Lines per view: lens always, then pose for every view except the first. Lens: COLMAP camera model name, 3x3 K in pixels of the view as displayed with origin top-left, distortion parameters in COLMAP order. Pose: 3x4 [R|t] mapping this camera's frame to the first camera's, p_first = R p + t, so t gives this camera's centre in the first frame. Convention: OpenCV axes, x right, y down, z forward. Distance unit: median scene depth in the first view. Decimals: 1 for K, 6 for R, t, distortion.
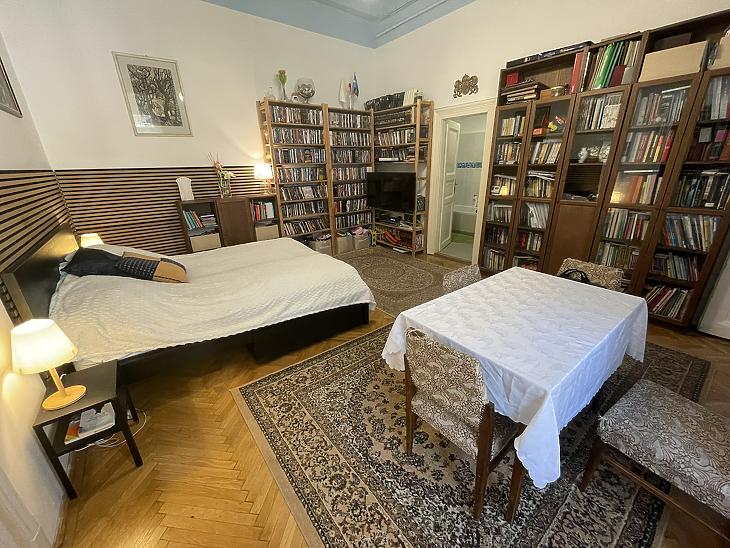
lens RADIAL K [[295.5, 0, 364.6], [0, 295.5, 273.2], [0, 0, 1]] dist [-0.000898, -0.000215]
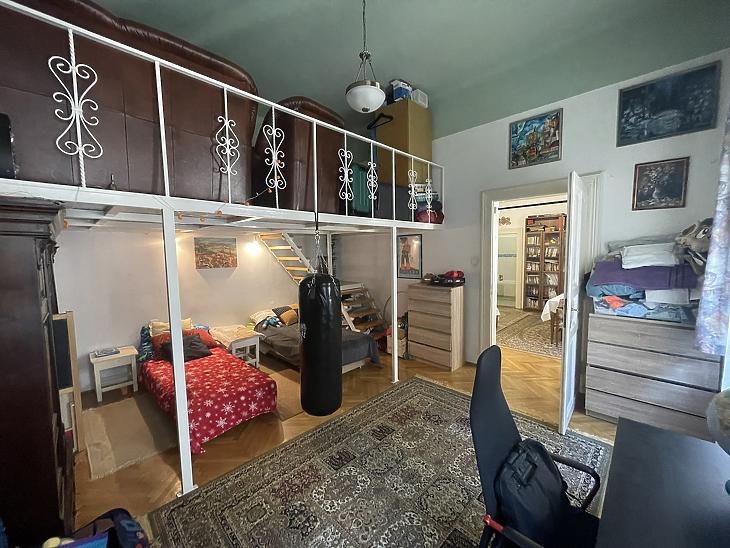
lens RADIAL K [[295.5, 0, 367.1], [0, 295.5, 275.0], [0, 0, 1]] dist [-0.000898, -0.000215]
pose [[0.989135, -0.001133, 0.147009, -1.108677], [0.041211, 0.962014, -0.269871, 0.315773], [-0.141118, 0.272998, 0.951608, -0.909384]]
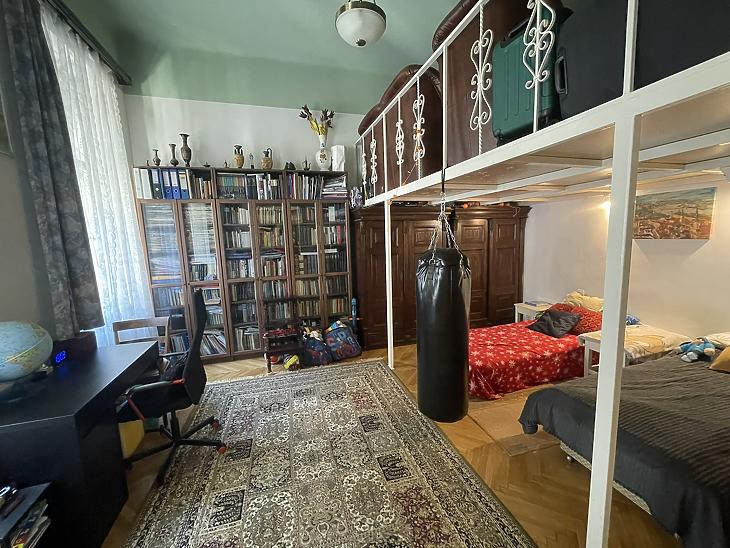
lens RADIAL K [[295.5, 0, 365.7], [0, 295.5, 274.0], [0, 0, 1]] dist [-0.000898, -0.000215]
pose [[-0.357056, 0.154358, -0.921241, -0.526176], [-0.285137, 0.921166, 0.264859, 0.049111], [0.889499, 0.357249, -0.284895, -0.155696]]
